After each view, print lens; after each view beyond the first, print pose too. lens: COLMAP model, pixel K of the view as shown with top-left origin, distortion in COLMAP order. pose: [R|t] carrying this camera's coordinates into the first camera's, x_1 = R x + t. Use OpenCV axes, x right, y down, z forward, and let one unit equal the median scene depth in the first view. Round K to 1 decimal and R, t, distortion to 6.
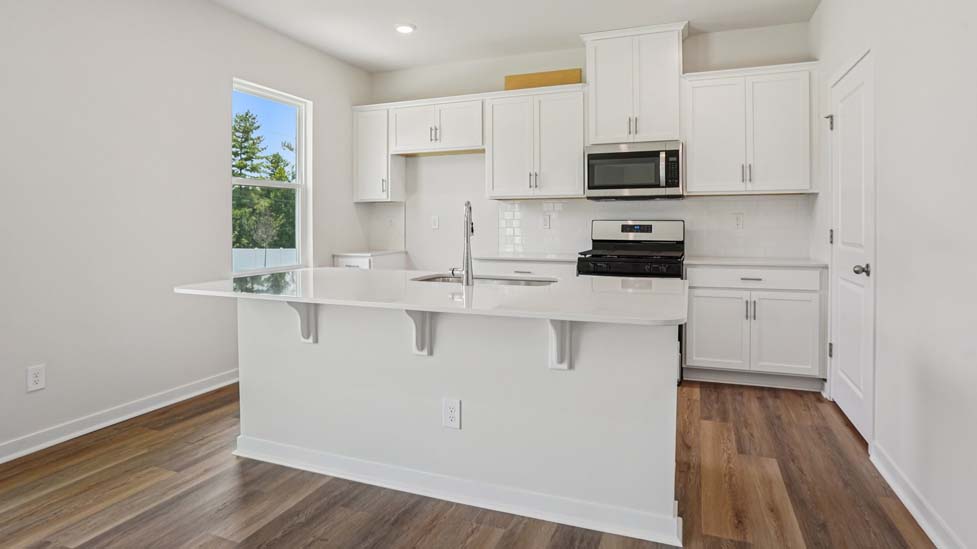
lens RADIAL K [[534.4, 0, 489.3], [0, 534.4, 227.2], [0, 0, 1]] dist [-0.069583, 0.040025]
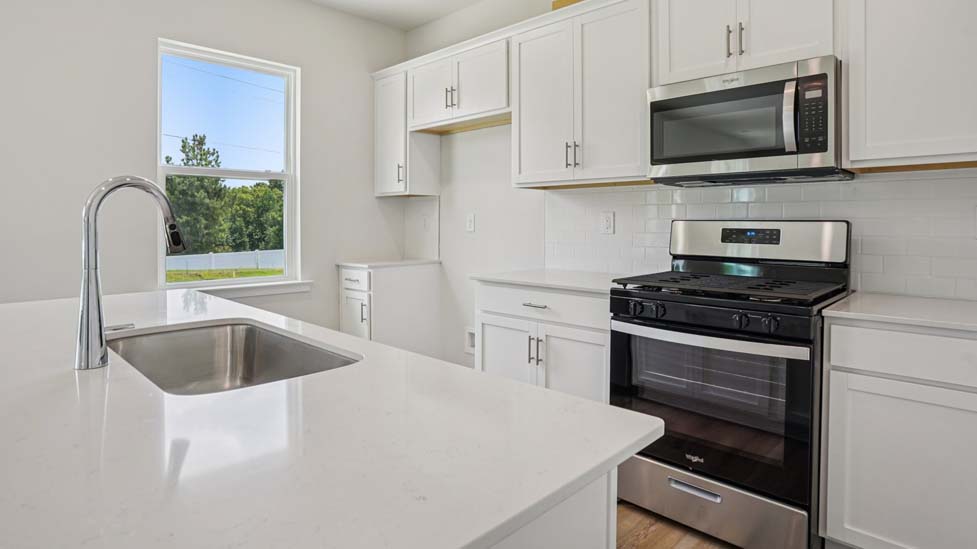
lens RADIAL K [[534.4, 0, 489.3], [0, 534.4, 227.2], [0, 0, 1]] dist [-0.069583, 0.040025]
pose [[0.923662, 0.006547, -0.383151, 0.230066], [-0.006997, 0.999975, 0.000220, -0.004241], [0.383143, 0.002478, 0.923686, 0.398719]]
